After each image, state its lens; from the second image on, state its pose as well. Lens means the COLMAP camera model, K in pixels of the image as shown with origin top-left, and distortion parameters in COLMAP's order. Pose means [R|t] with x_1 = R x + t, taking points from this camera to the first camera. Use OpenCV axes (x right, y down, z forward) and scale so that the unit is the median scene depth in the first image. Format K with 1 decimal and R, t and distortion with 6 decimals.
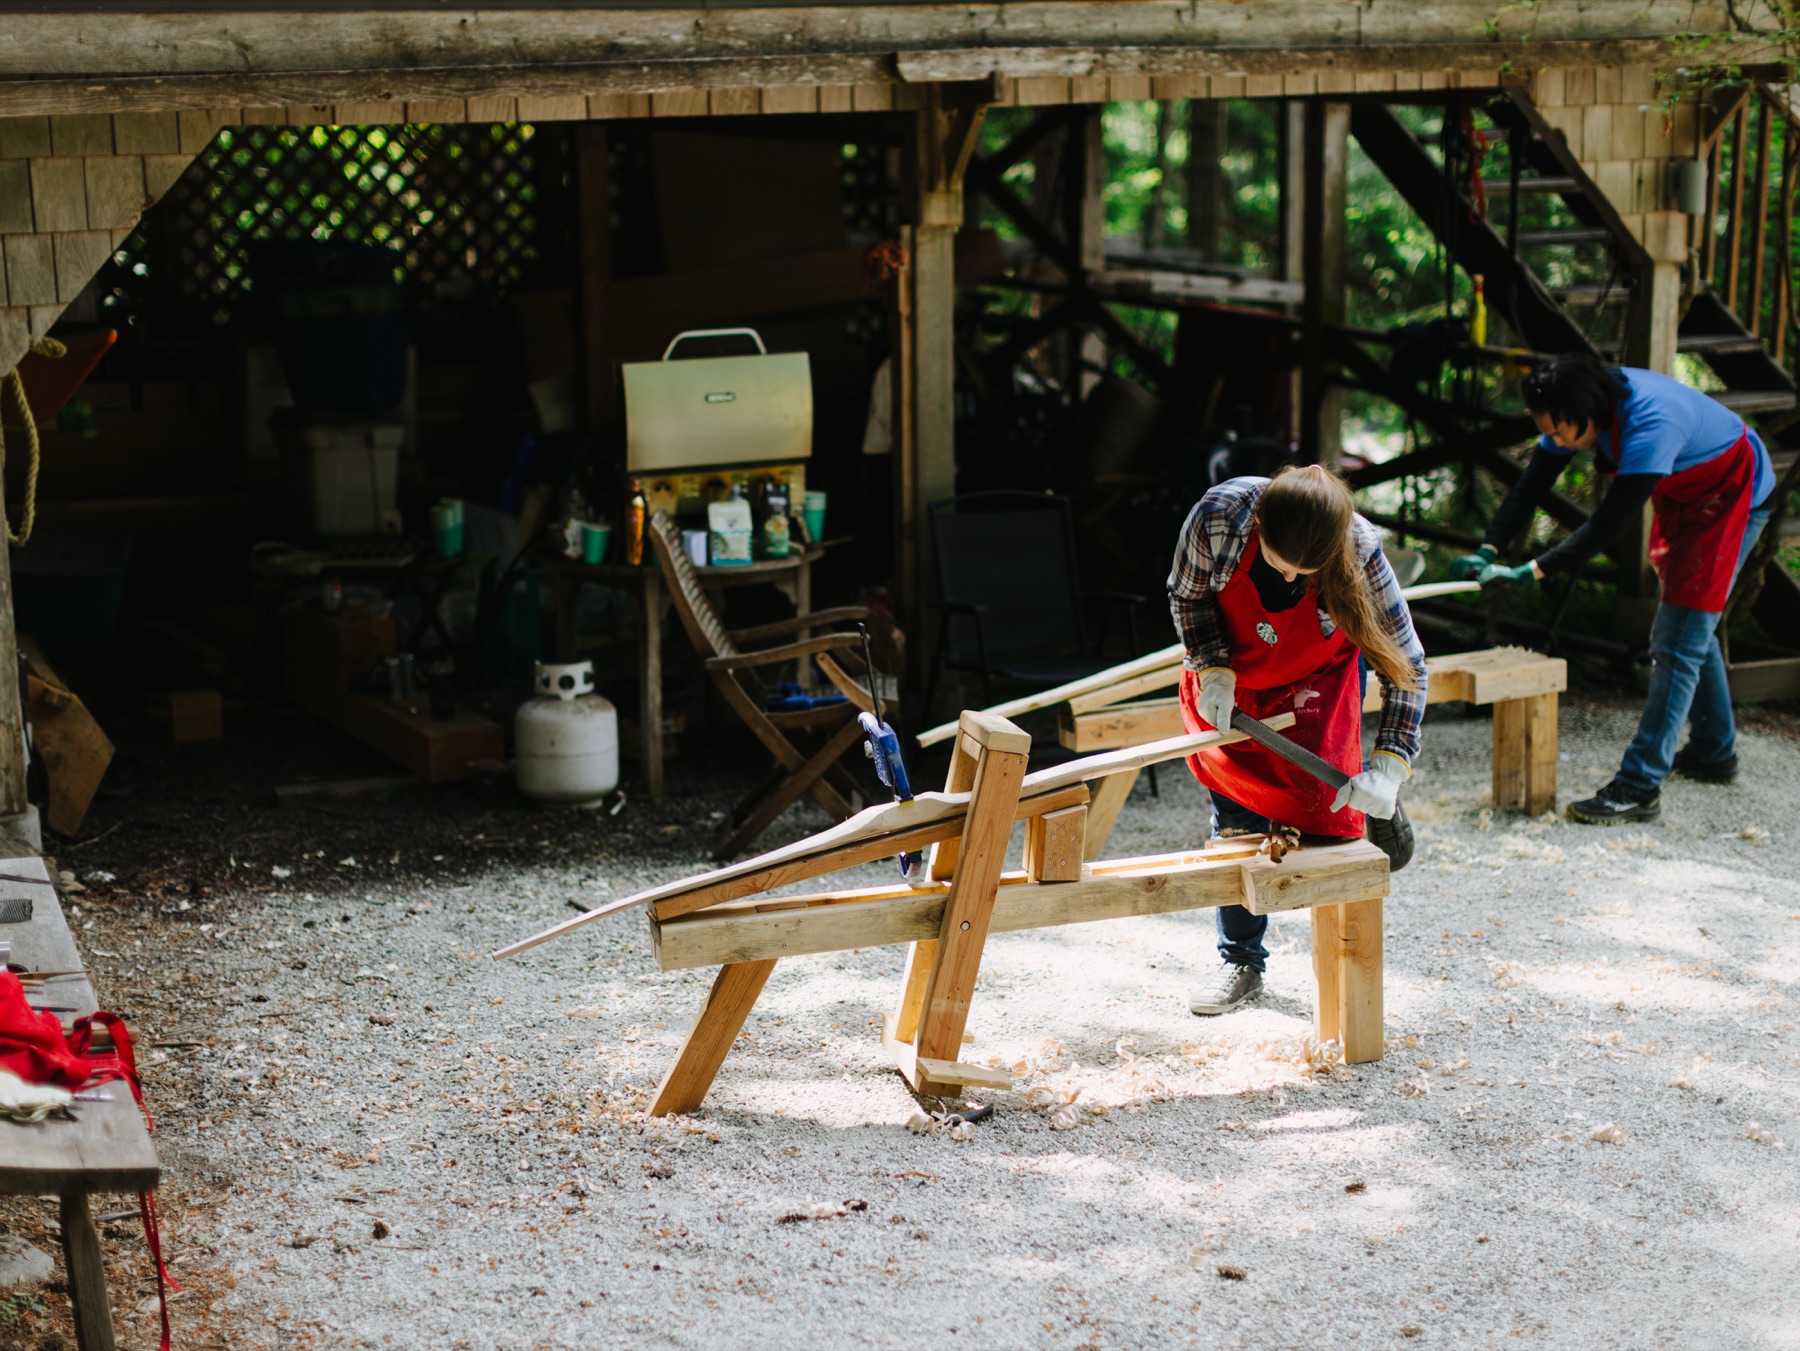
lens RADIAL K [[2928.1, 0, 900.0], [0, 2928.1, 675.5], [0, 0, 1]] dist [0.005603, 0.039132]
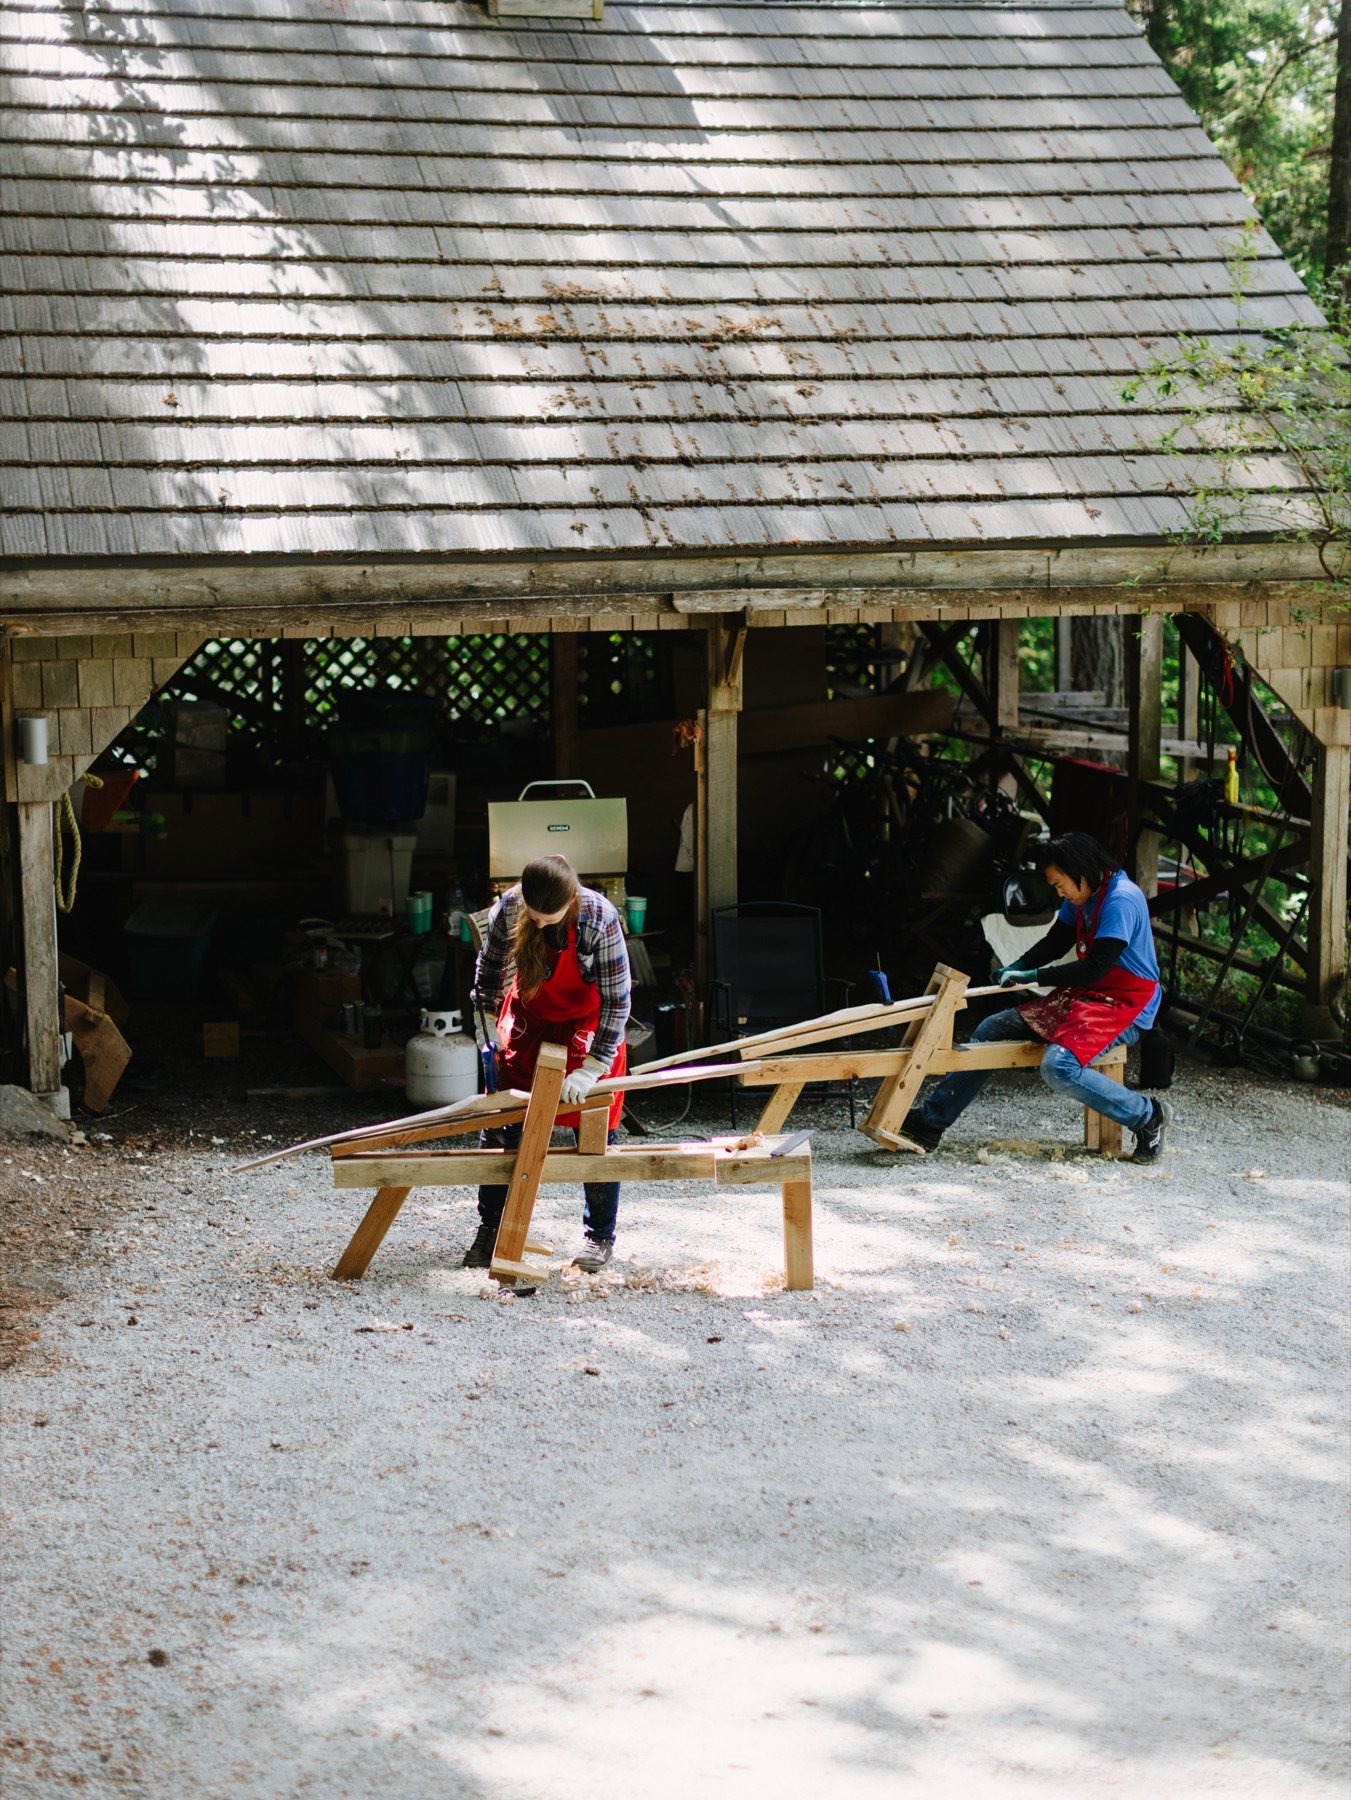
lens RADIAL K [[2928.1, 0, 675.5], [0, 2928.1, 900.0], [0, 0, 1]] dist [0.005603, 0.039132]
pose [[0.980167, 0.039484, -0.194201, 0.278849], [-0.050669, 0.997310, -0.052967, 0.012052], [0.191587, 0.061756, 0.979531, -0.383277]]
